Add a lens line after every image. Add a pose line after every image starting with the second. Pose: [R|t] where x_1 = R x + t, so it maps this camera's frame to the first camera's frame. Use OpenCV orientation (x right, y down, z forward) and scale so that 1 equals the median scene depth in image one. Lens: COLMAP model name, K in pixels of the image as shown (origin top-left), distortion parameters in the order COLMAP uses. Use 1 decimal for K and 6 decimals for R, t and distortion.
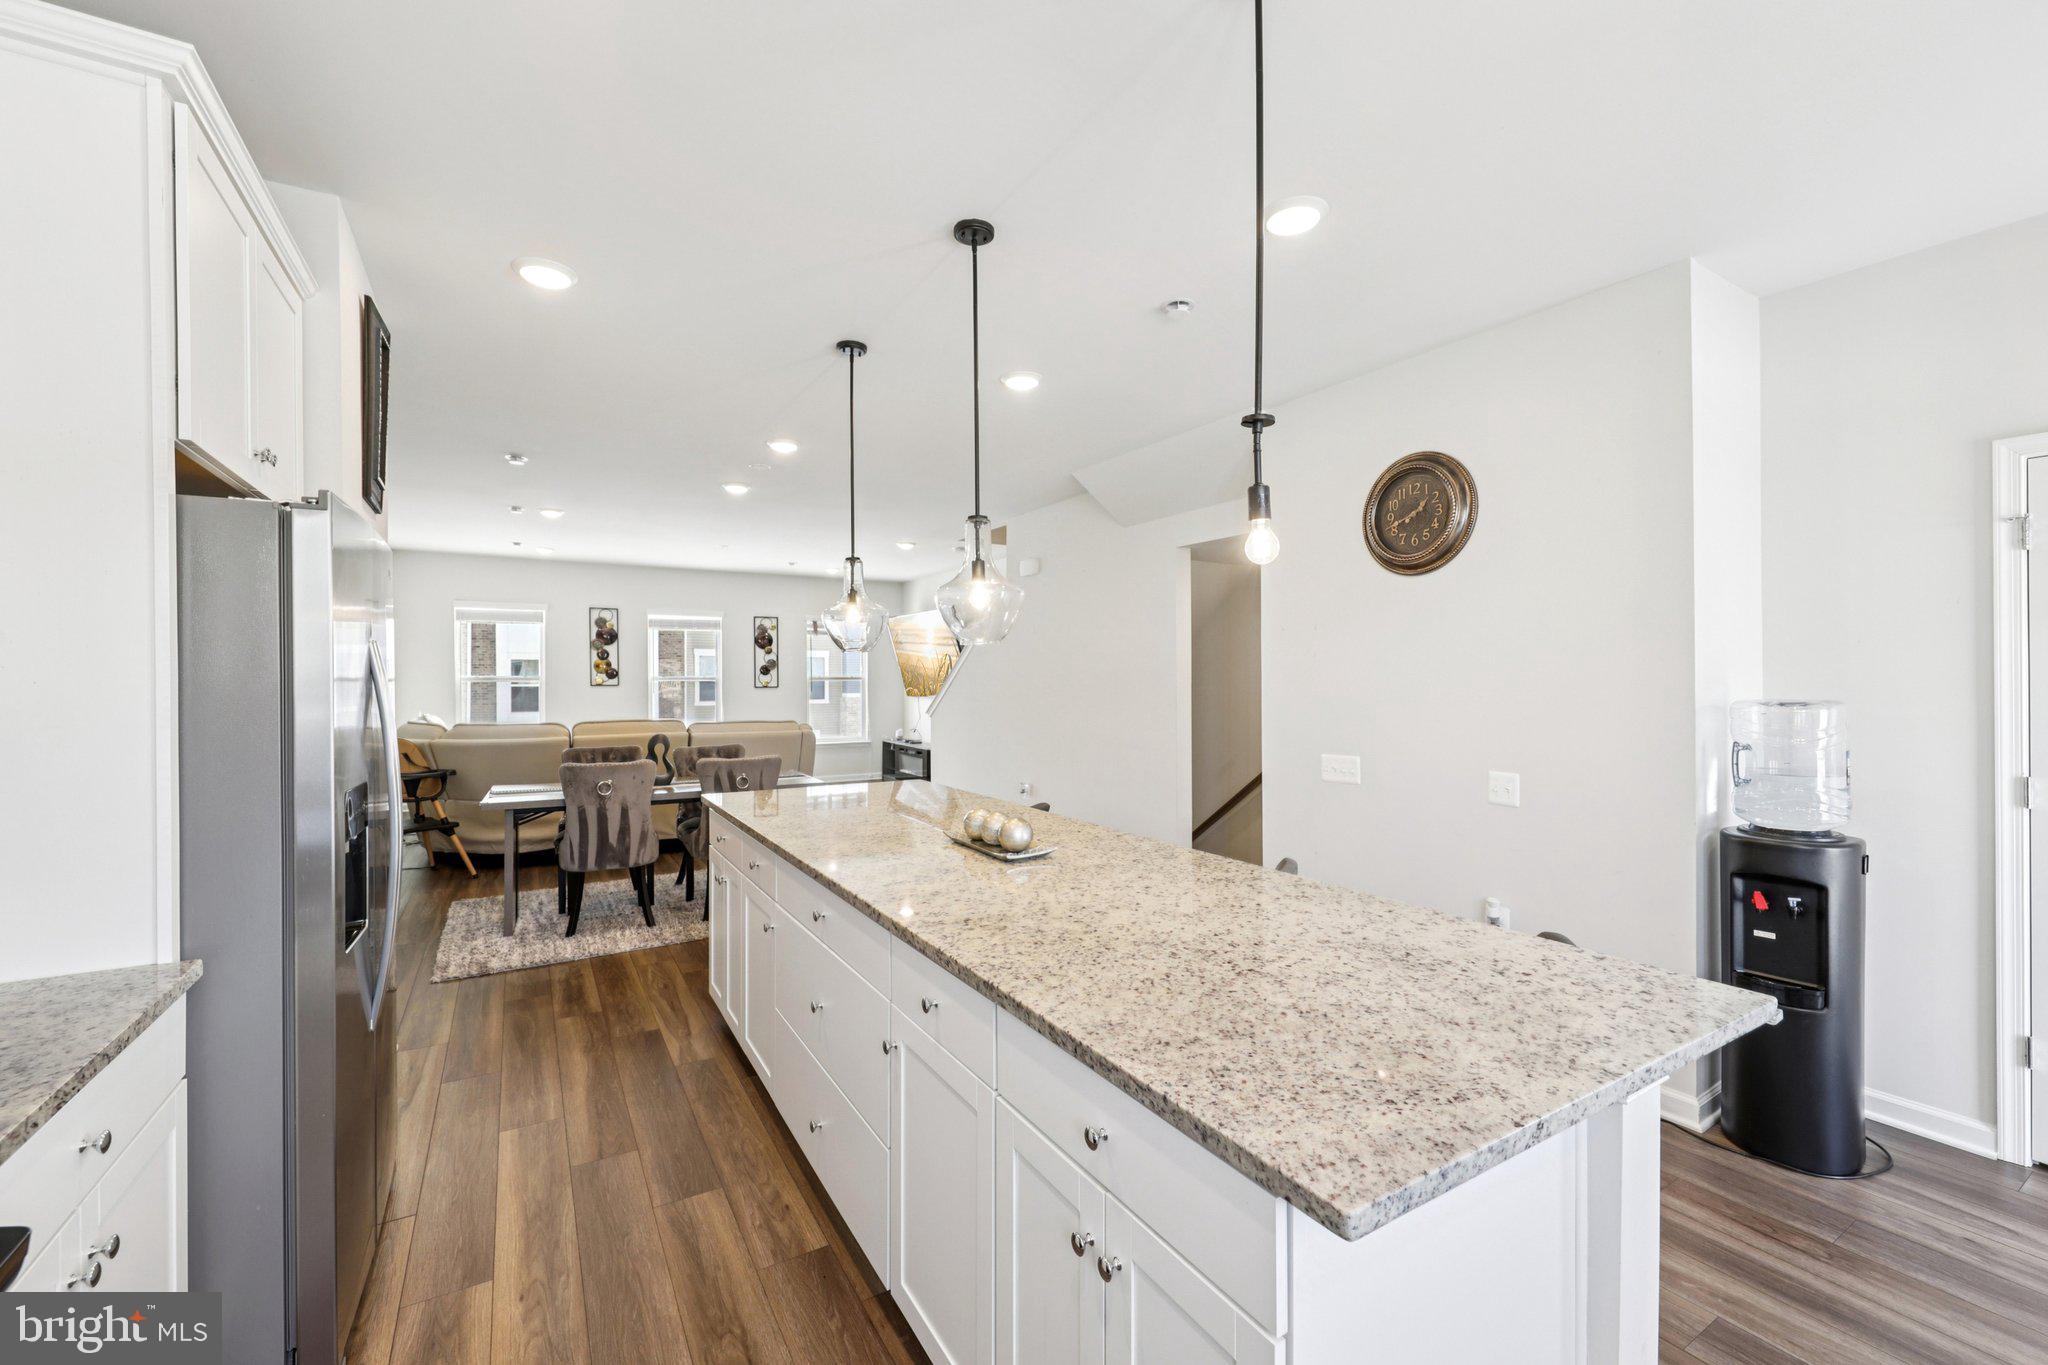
lens RADIAL K [[834.2, 0, 1026.3], [0, 834.2, 679.7], [0, 0, 1]] dist [0.013130, -0.000124]
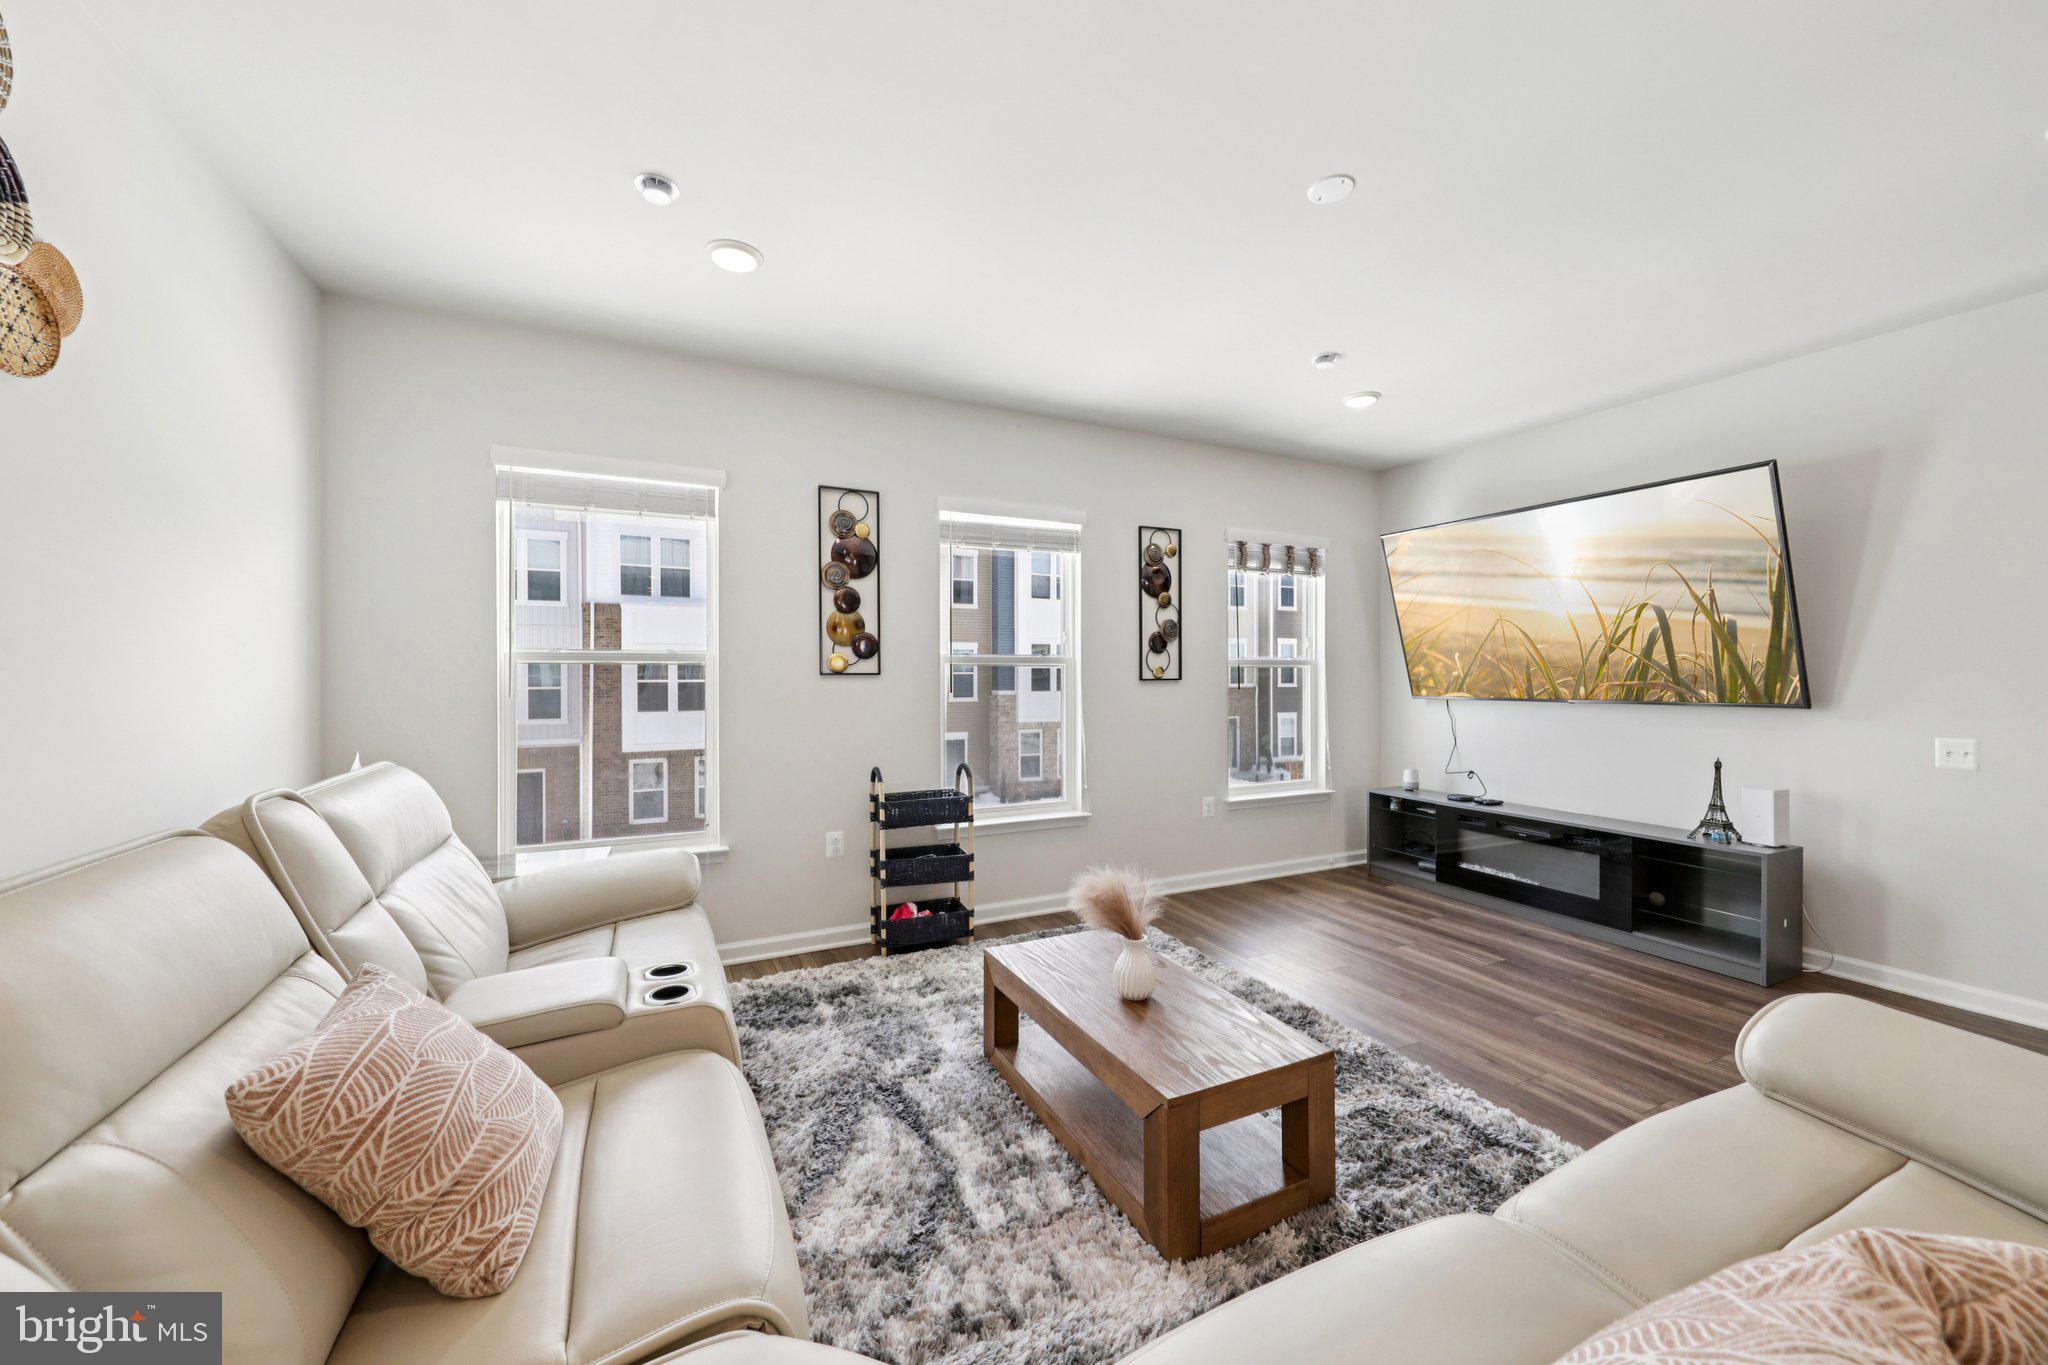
lens RADIAL K [[742.8, 0, 1024.1], [0, 742.8, 674.6], [0, 0, 1]] dist [-0.012185, 0.000005]
pose [[0.997613, 0.001041, -0.069042, -0.388545], [-0.001265, 0.999994, -0.003193, 0.008065], [0.069038, 0.003272, 0.997609, 0.630302]]
